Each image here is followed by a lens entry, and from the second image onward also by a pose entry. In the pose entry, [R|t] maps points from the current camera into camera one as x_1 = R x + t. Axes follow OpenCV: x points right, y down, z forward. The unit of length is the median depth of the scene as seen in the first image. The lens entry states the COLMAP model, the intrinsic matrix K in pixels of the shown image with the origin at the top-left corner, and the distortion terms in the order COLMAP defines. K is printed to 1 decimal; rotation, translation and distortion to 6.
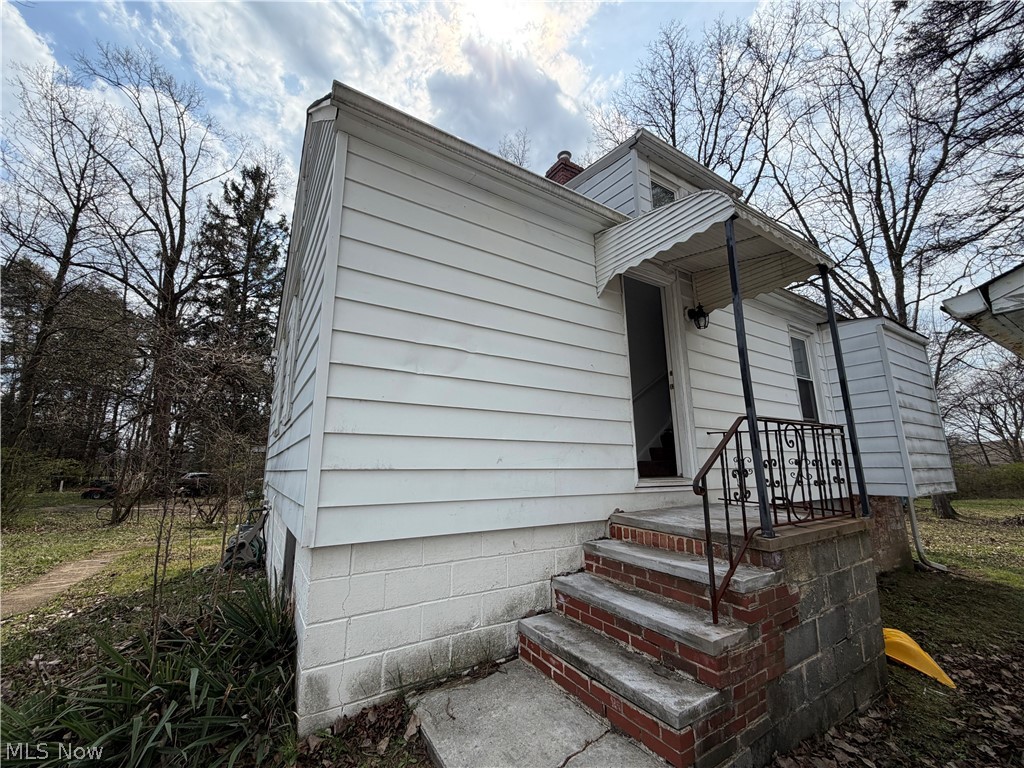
lens RADIAL K [[408.0, 0, 510.4], [0, 408.0, 382.0], [0, 0, 1]] dist [0.003371, 0.000243]
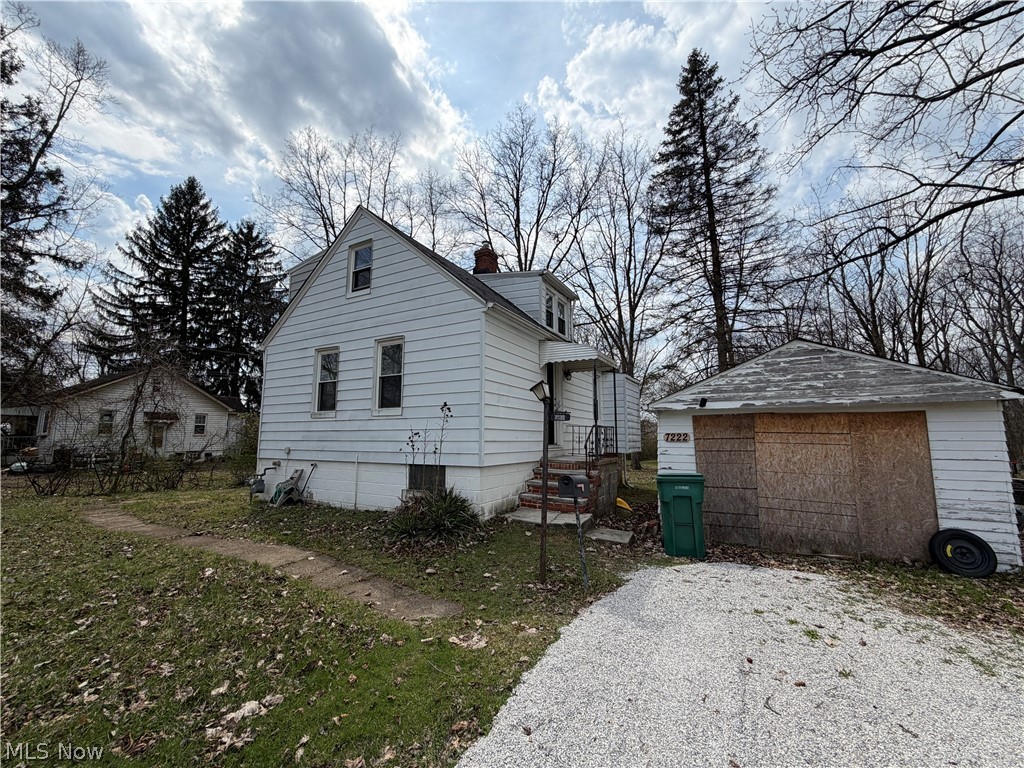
lens RADIAL K [[408.0, 0, 514.0], [0, 408.0, 386.5], [0, 0, 1]] dist [0.003371, 0.000243]
pose [[0.875549, 0.064947, 0.478744, -0.238301], [-0.097348, 0.994315, 0.043146, -0.044813], [-0.473220, -0.084382, 0.876894, -0.230716]]
